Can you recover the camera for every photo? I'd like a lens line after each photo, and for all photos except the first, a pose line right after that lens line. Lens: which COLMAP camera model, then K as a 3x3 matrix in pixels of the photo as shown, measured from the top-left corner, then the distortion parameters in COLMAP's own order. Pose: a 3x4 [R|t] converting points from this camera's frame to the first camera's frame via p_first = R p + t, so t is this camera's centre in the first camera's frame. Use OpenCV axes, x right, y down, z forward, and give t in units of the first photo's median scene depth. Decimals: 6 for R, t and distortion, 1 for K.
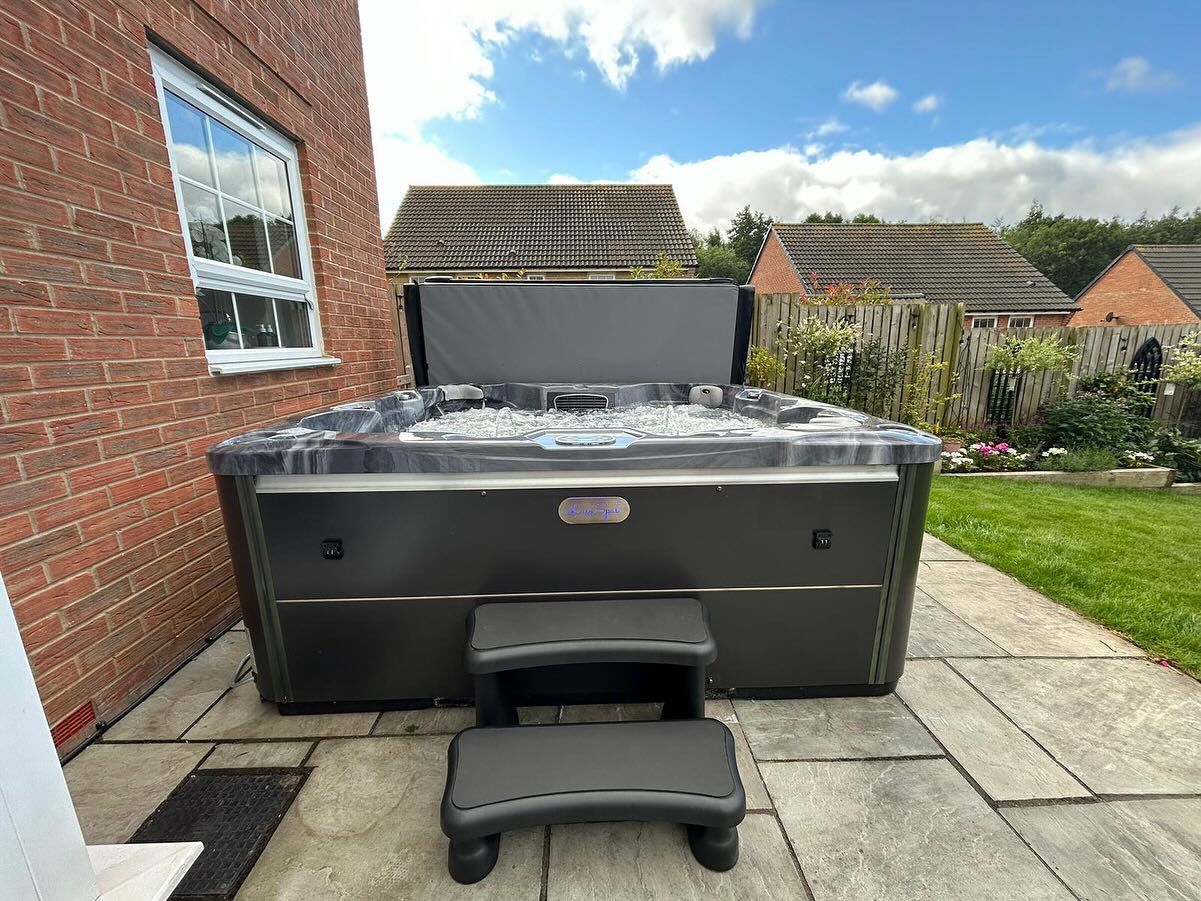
lens RADIAL K [[484.5, 0, 598.2], [0, 484.5, 450.5], [0, 0, 1]] dist [0.000438, -0.000707]
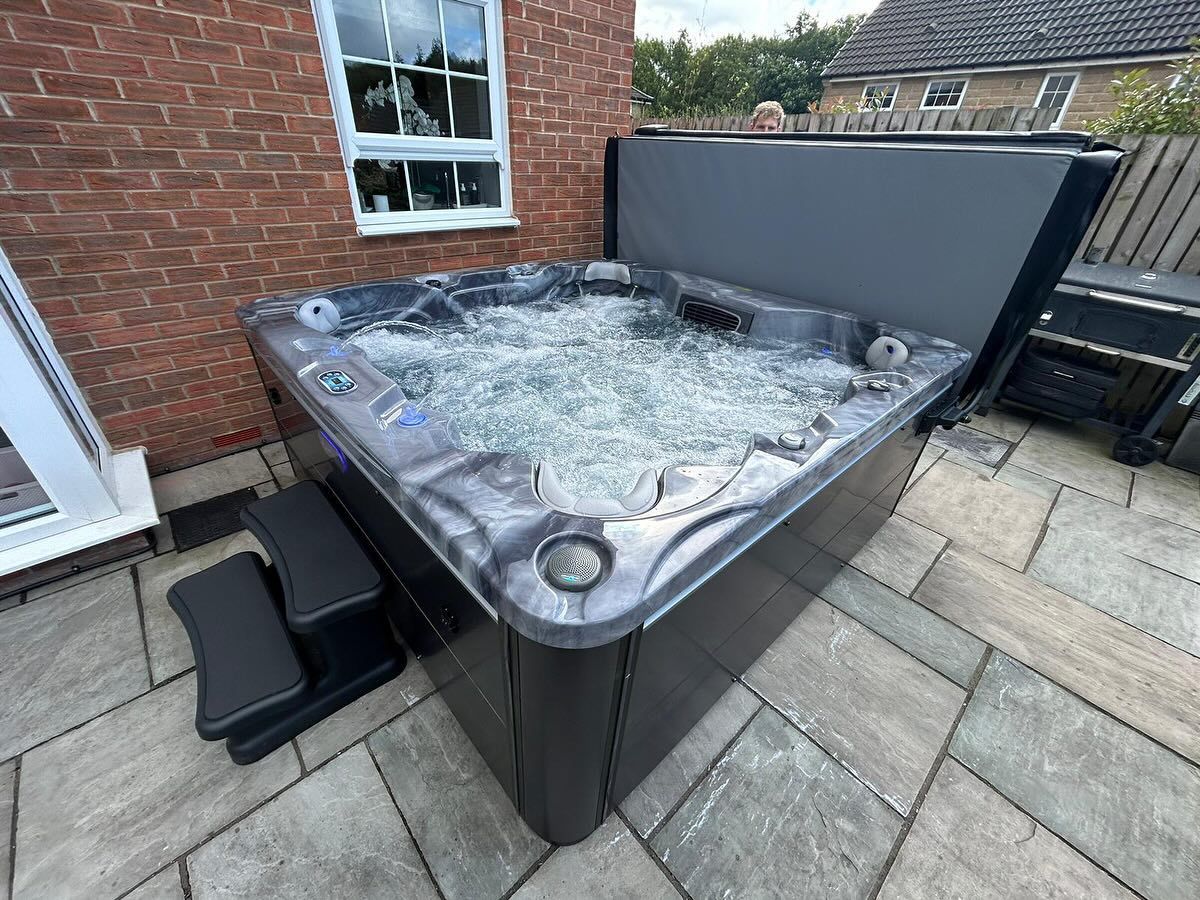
lens RADIAL K [[484.1, 0, 594.3], [0, 484.1, 452.1], [0, 0, 1]] dist [0.000438, -0.000707]
pose [[0.643759, 0.426570, -0.635305, 0.904577], [-0.209381, 0.896724, 0.389930, -0.350088], [0.736025, -0.118000, 0.666590, 0.659838]]
